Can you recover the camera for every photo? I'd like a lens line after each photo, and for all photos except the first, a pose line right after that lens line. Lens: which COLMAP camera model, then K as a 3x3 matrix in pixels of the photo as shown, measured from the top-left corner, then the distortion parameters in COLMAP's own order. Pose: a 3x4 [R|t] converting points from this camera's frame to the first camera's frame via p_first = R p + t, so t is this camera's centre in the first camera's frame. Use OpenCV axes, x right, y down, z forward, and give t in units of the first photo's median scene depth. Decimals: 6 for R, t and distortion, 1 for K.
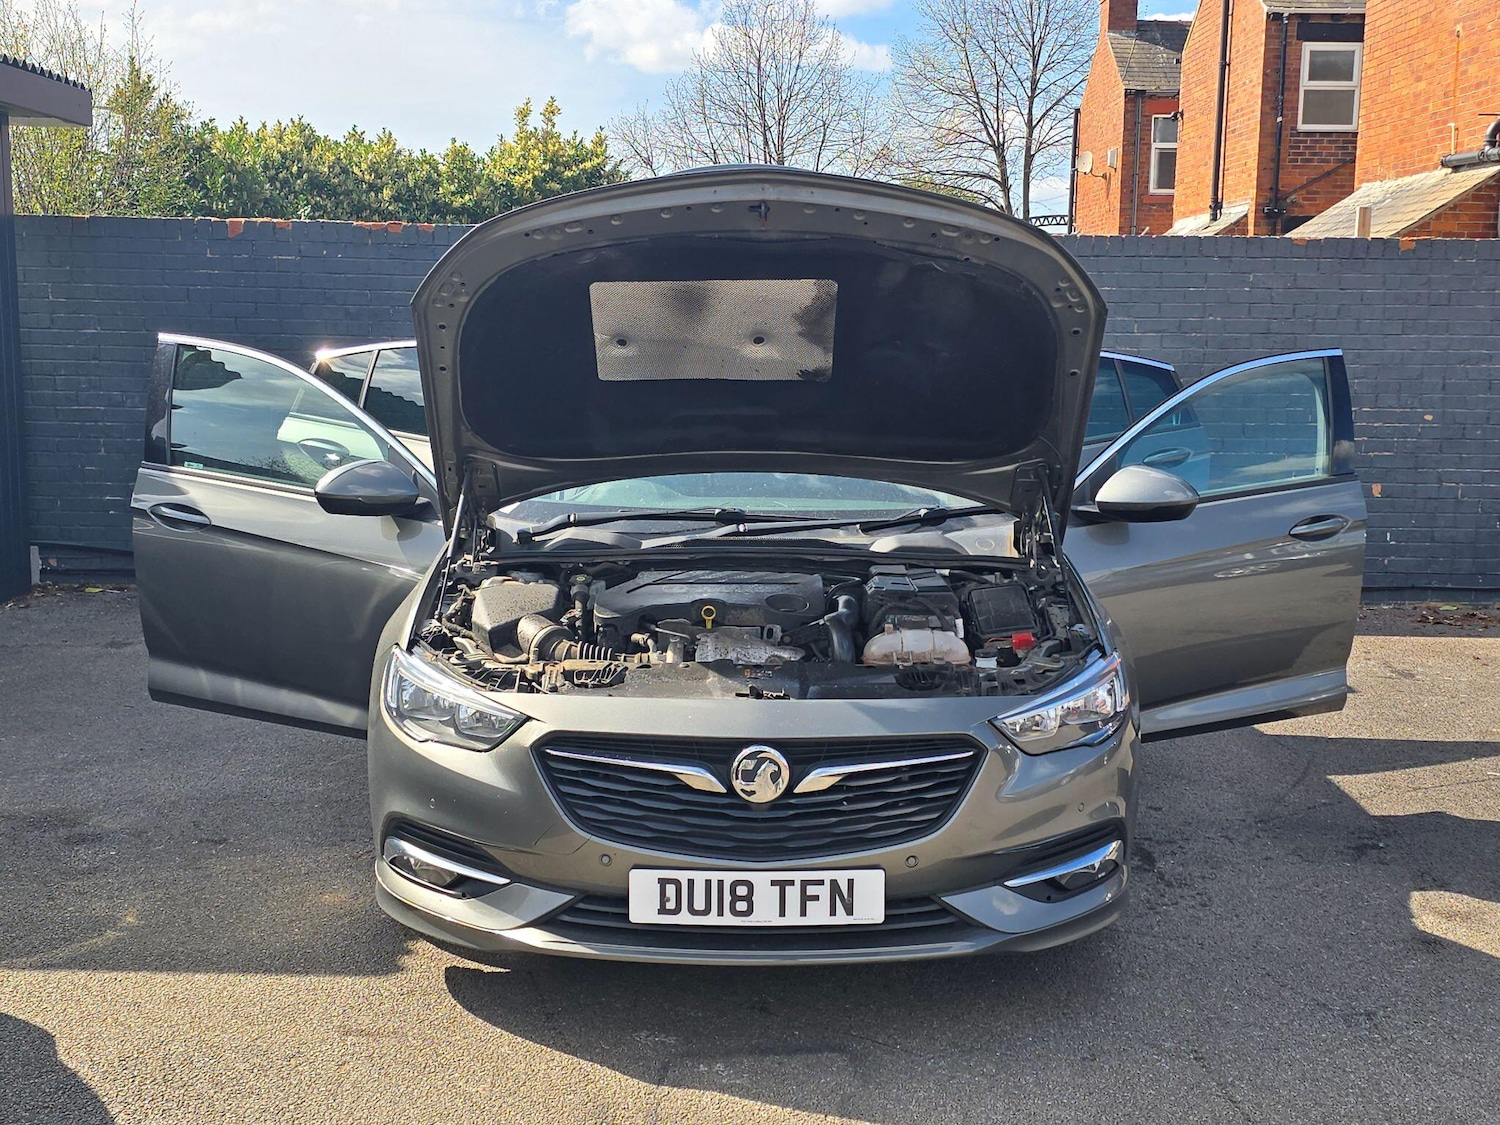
lens RADIAL K [[1750.1, 0, 760.6], [0, 1750.1, 555.7], [0, 0, 1]] dist [0.074818, 0.000000]
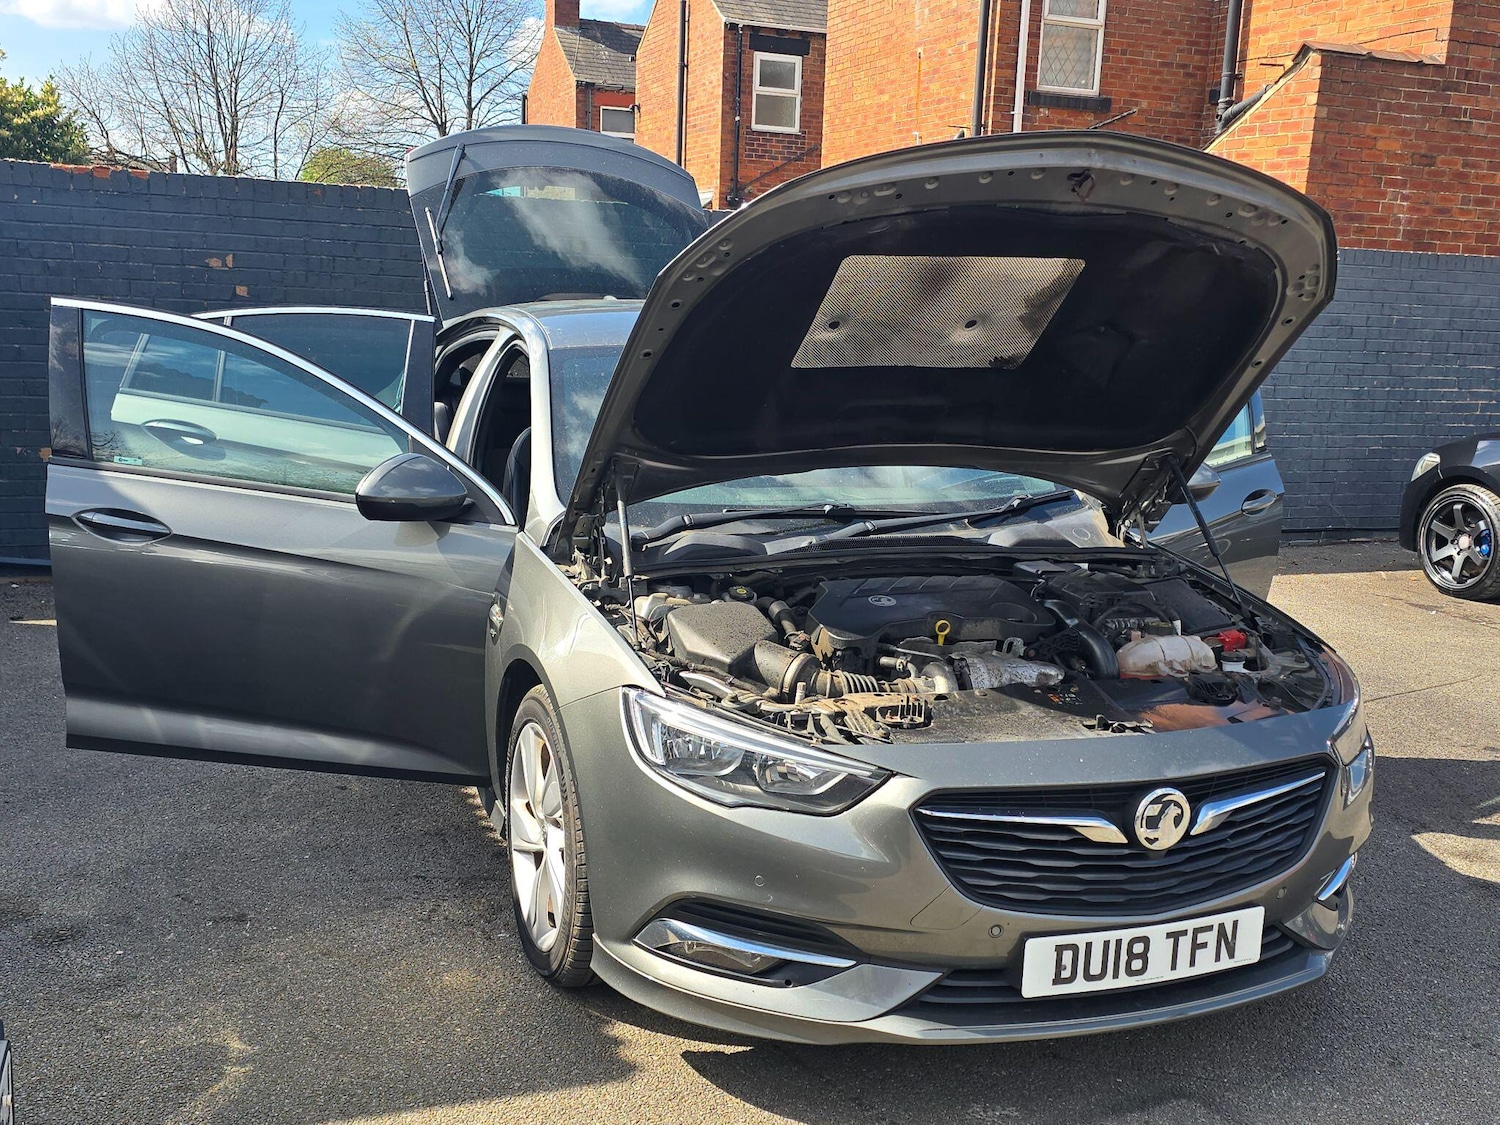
lens RADIAL K [[1533.5, 0, 751.8], [0, 1533.5, 586.1], [0, 0, 1]] dist [0.045724, 0.000000]
pose [[0.934634, -0.044028, 0.352874, -0.462819], [0.023059, 0.997721, 0.063412, -0.047925], [-0.354862, -0.051130, 0.933520, 0.341951]]
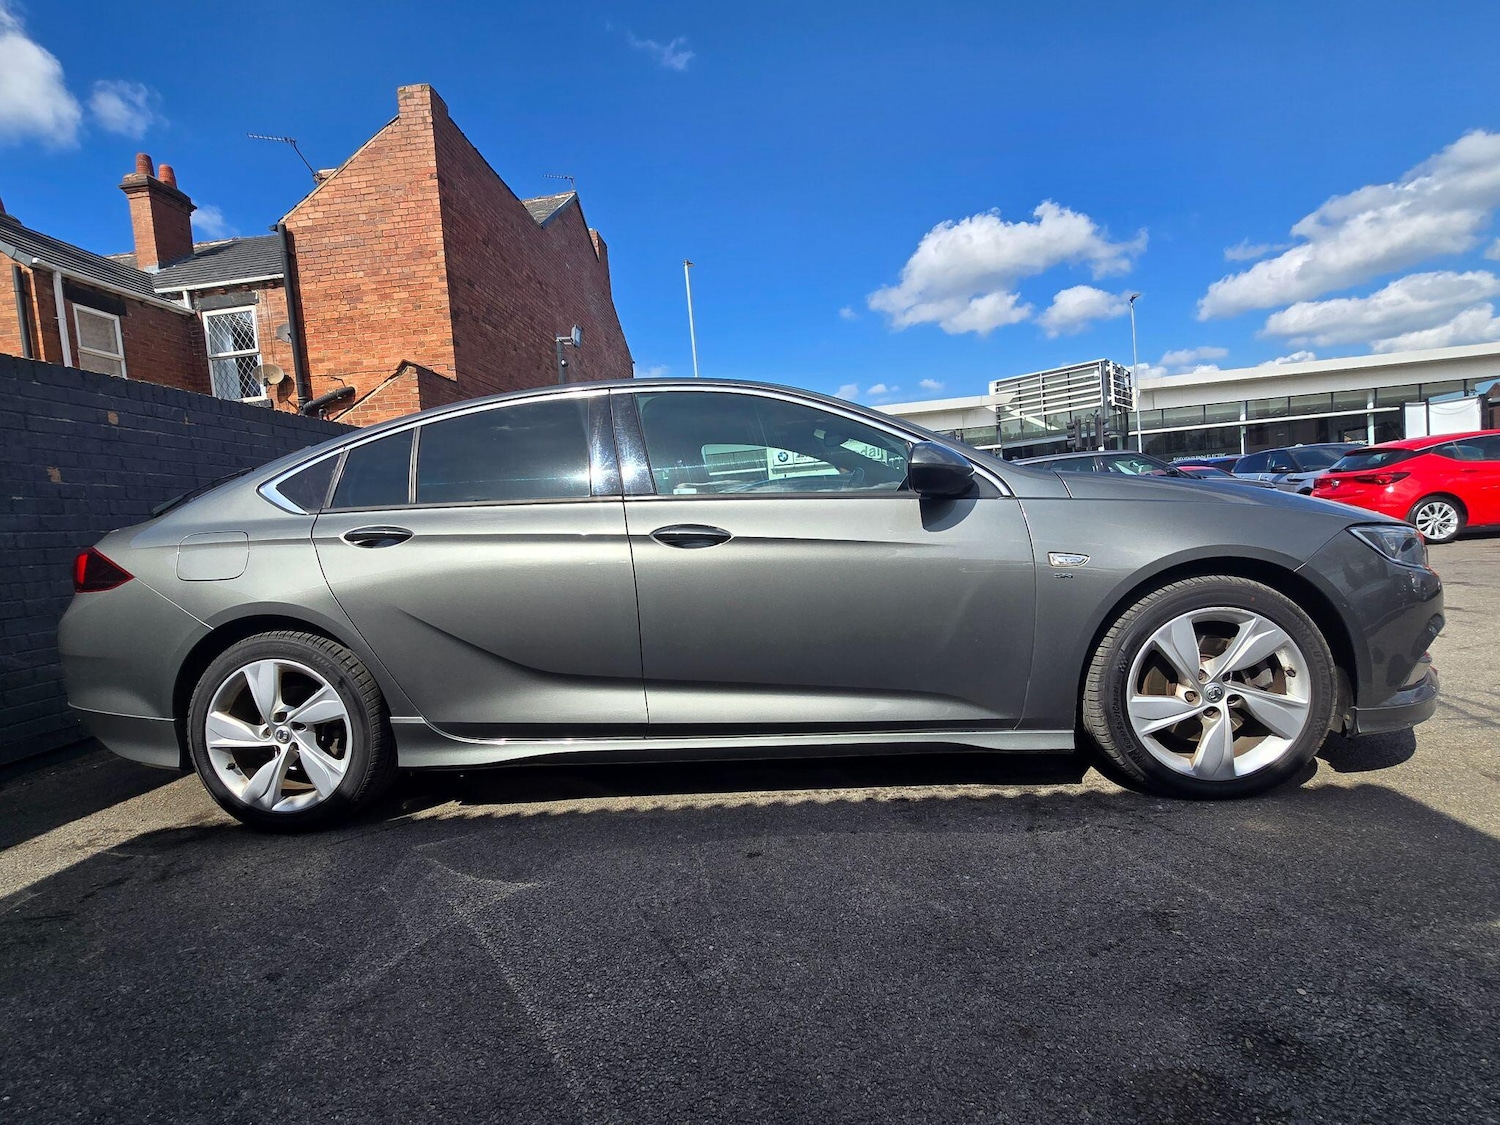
lens RADIAL K [[739.1, 0, 746.9], [0, 739.1, 556.6], [0, 0, 1]] dist [-0.001314, 0.000402]
pose [[0.100943, -0.064626, 0.992791, -0.869546], [0.223387, 0.973881, 0.040682, -0.047945], [-0.969489, 0.217670, 0.112743, 1.548034]]
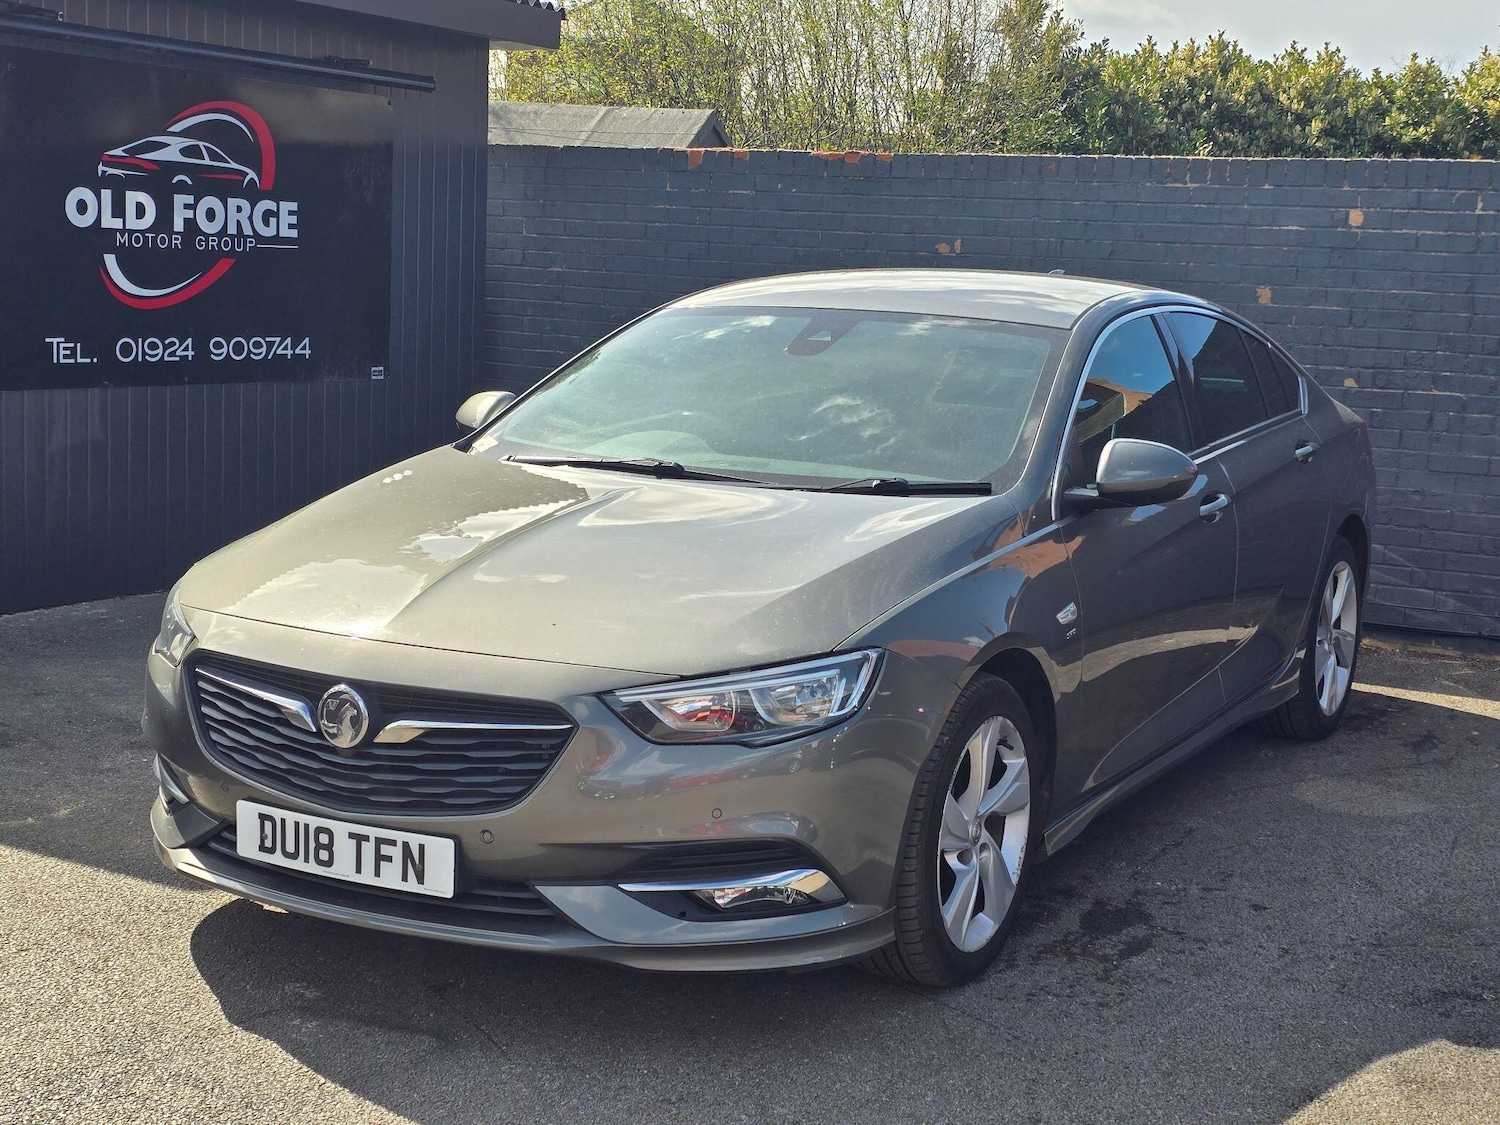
lens RADIAL K [[2221.2, 0, 755.9], [0, 2221.2, 585.4], [0, 0, 1]] dist [0.098133, 0.000000]
pose [[0.869712, 0.097055, -0.483922, 0.748427], [-0.098509, 0.994882, 0.022490, 0.007007], [0.483628, 0.028111, 0.874822, 0.065805]]
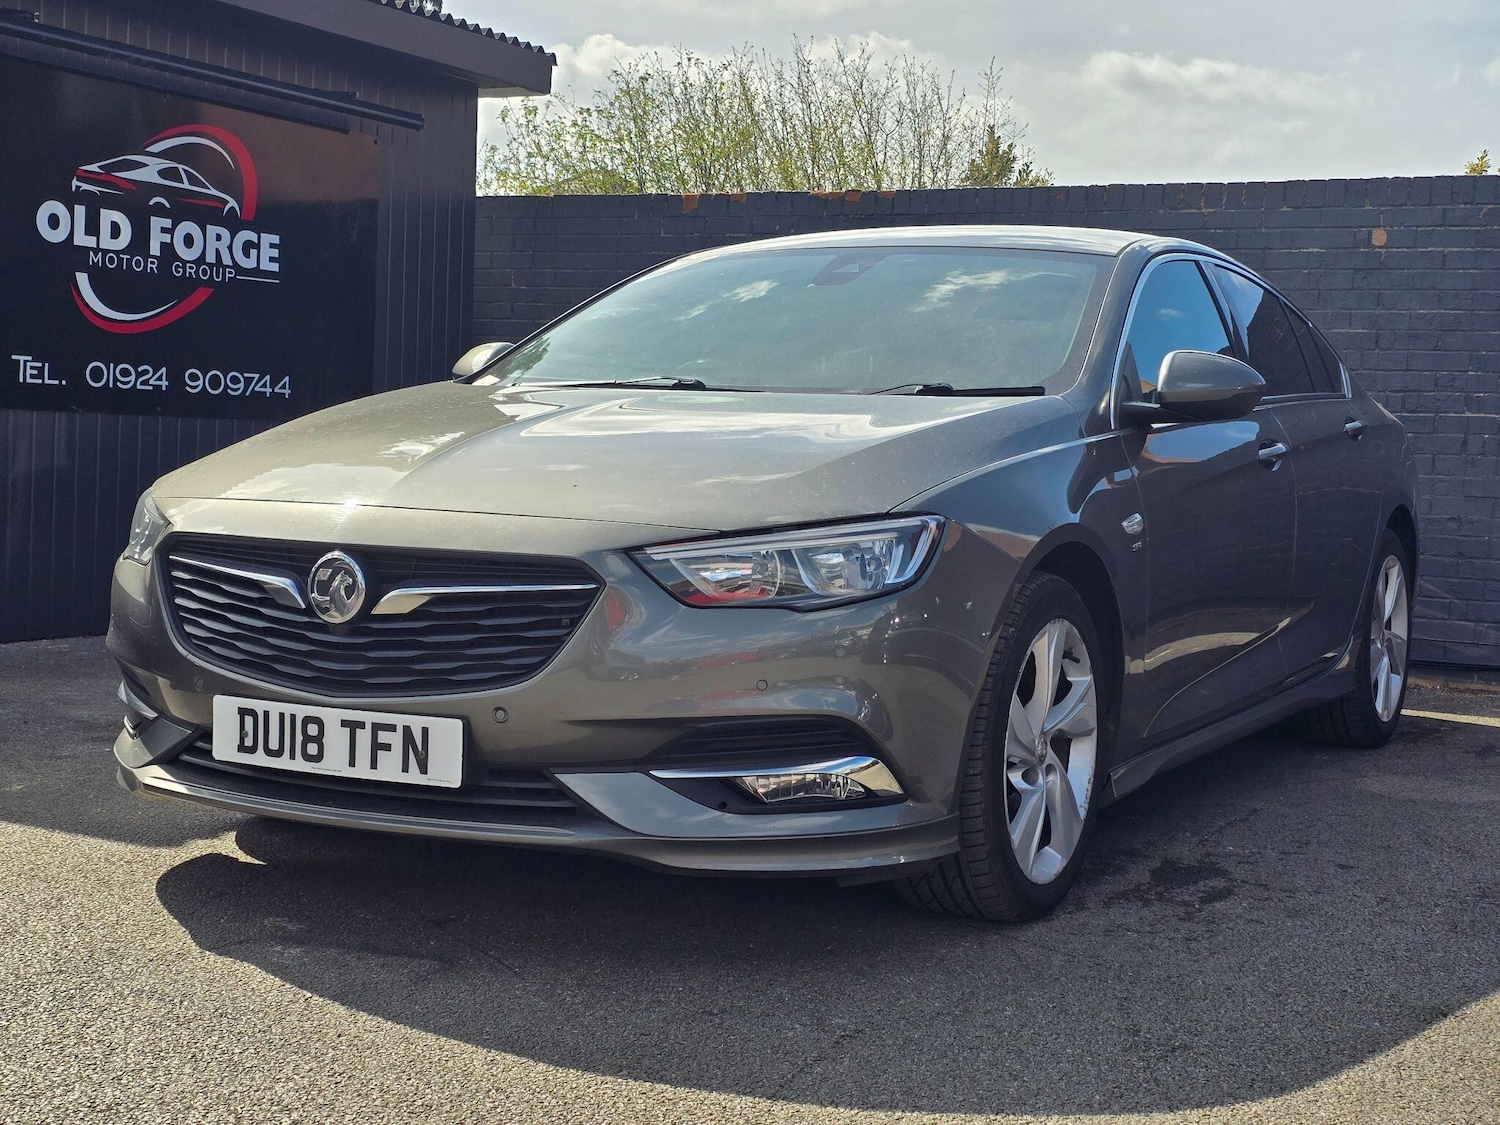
lens RADIAL K [[2221.2, 0, 760.4], [0, 2221.2, 552.8], [0, 0, 1]] dist [0.098133, 0.000000]
pose [[0.877740, 0.046022, -0.476923, 0.665271], [-0.093112, 0.992784, -0.075564, 0.167148], [0.470004, 0.110733, 0.875691, 0.171931]]
